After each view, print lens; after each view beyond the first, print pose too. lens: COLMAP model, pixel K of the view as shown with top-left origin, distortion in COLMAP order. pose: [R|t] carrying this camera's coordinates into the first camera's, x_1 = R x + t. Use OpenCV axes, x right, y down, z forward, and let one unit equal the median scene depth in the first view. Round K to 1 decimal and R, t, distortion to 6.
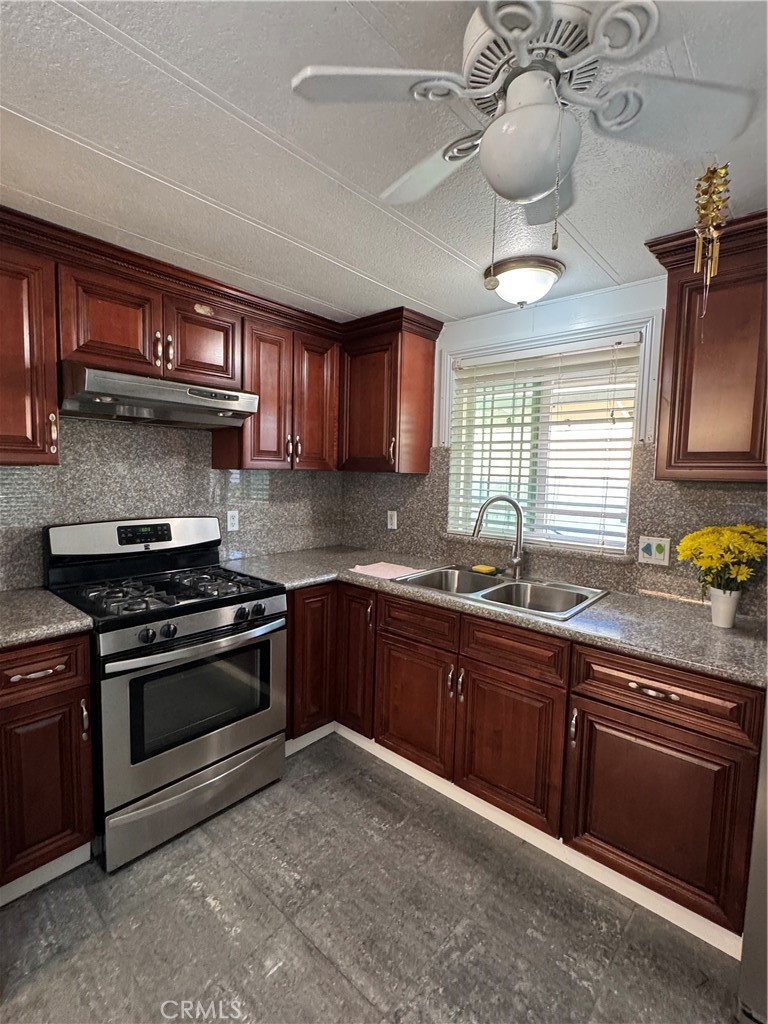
lens RADIAL K [[475.8, 0, 382.3], [0, 475.8, 509.1], [0, 0, 1]] dist [-0.001206, -0.000034]
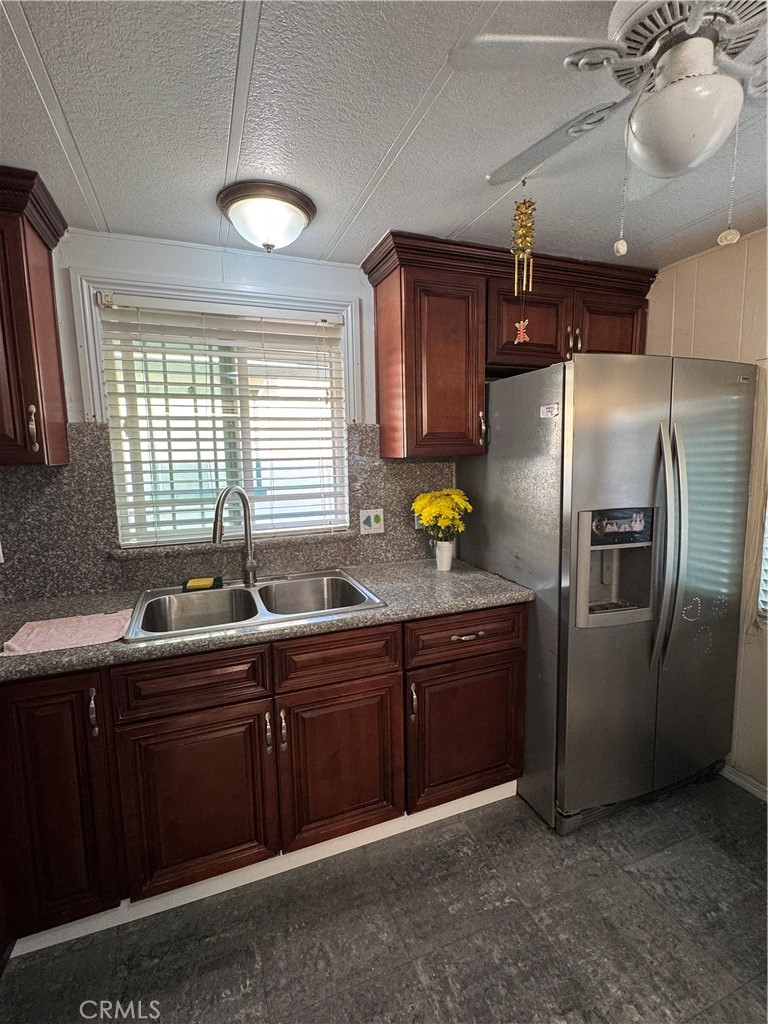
lens RADIAL K [[475.8, 0, 386.6], [0, 475.8, 510.9], [0, 0, 1]] dist [-0.001206, -0.000034]
pose [[0.456561, -0.143362, 0.878066, -0.318346], [0.101922, 0.988863, 0.108456, -0.044910], [-0.883835, 0.039977, 0.466088, 0.380232]]
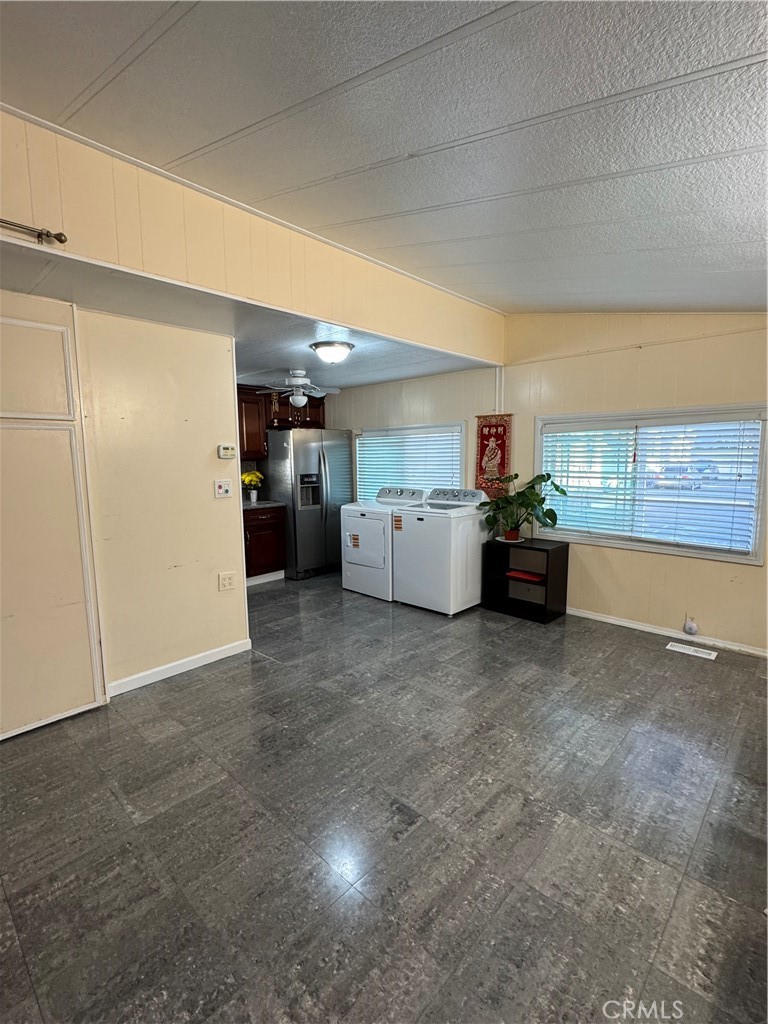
lens RADIAL K [[475.8, 0, 388.5], [0, 475.8, 512.6], [0, 0, 1]] dist [-0.001206, -0.000034]
pose [[0.018640, -0.138113, 0.990241, -1.863857], [0.097401, 0.985953, 0.135681, -0.030120], [-0.995071, 0.093921, 0.031831, -0.037998]]
